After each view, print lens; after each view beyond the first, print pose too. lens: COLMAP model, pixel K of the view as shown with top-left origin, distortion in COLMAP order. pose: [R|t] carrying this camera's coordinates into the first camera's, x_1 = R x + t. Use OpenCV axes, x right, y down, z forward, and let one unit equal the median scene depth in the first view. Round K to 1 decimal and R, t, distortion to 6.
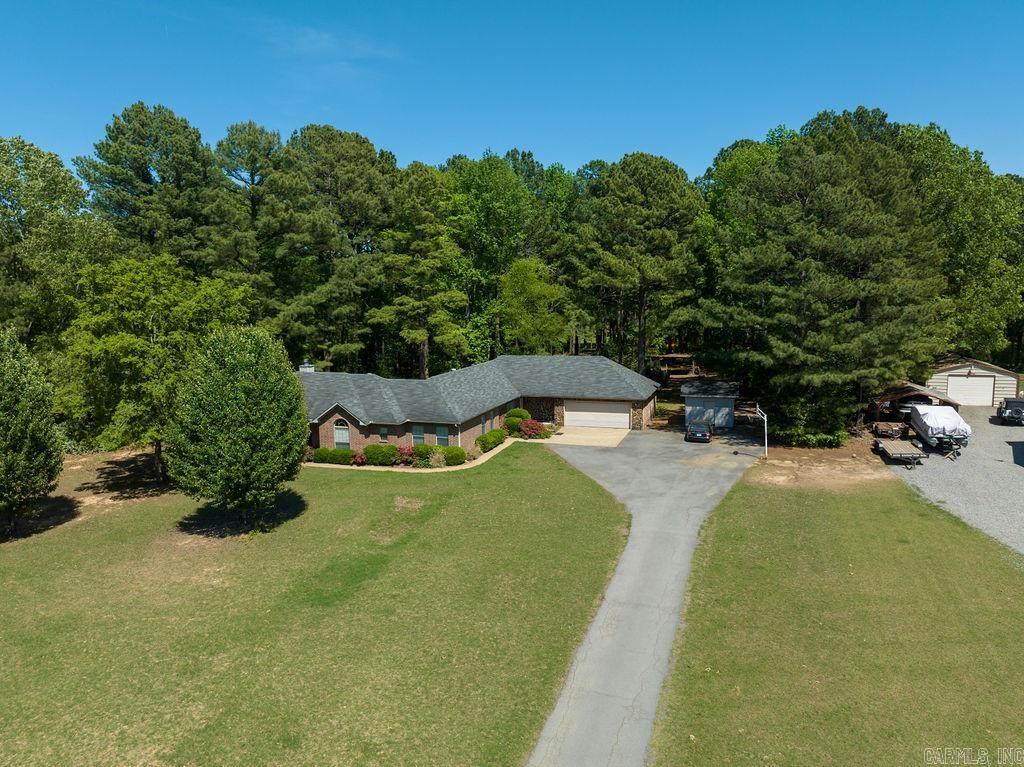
lens RADIAL K [[708.6, 0, 511.4], [0, 708.6, 369.2], [0, 0, 1]] dist [-0.045754, 0.000648]
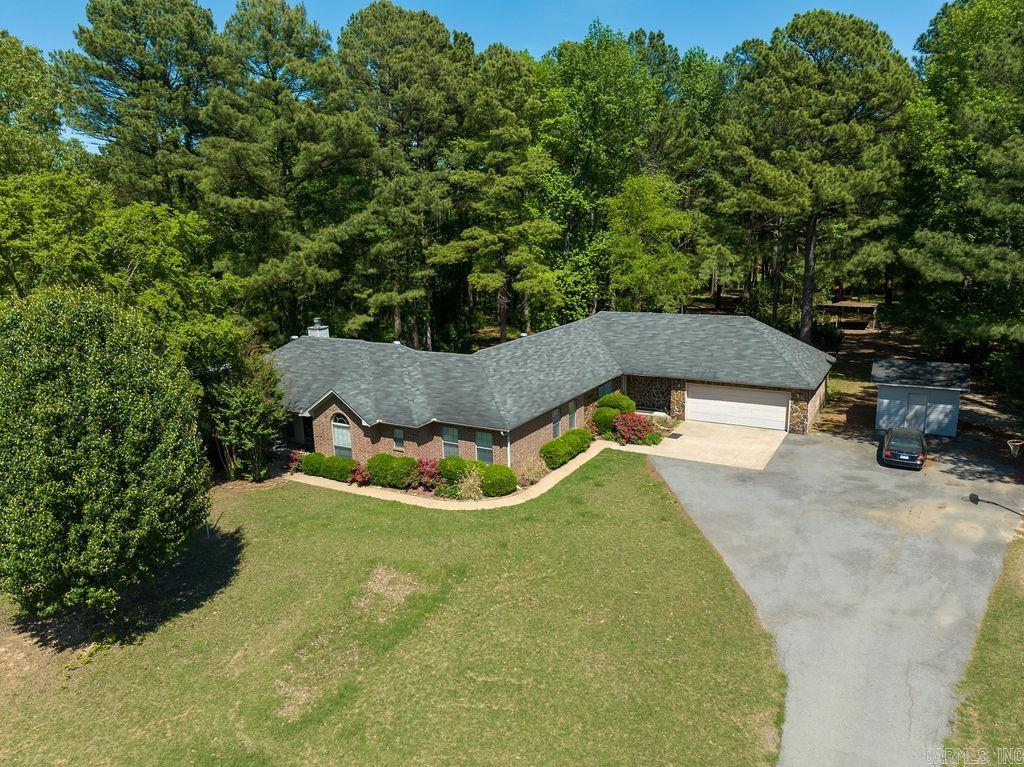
lens RADIAL K [[708.6, 0, 511.4], [0, 708.6, 369.2], [0, 0, 1]] dist [-0.045754, 0.000648]
pose [[0.979814, 0.031389, -0.197431, 0.041619], [-0.011946, 0.995025, 0.098912, -0.031874], [0.199553, -0.094556, 0.975314, 0.296216]]
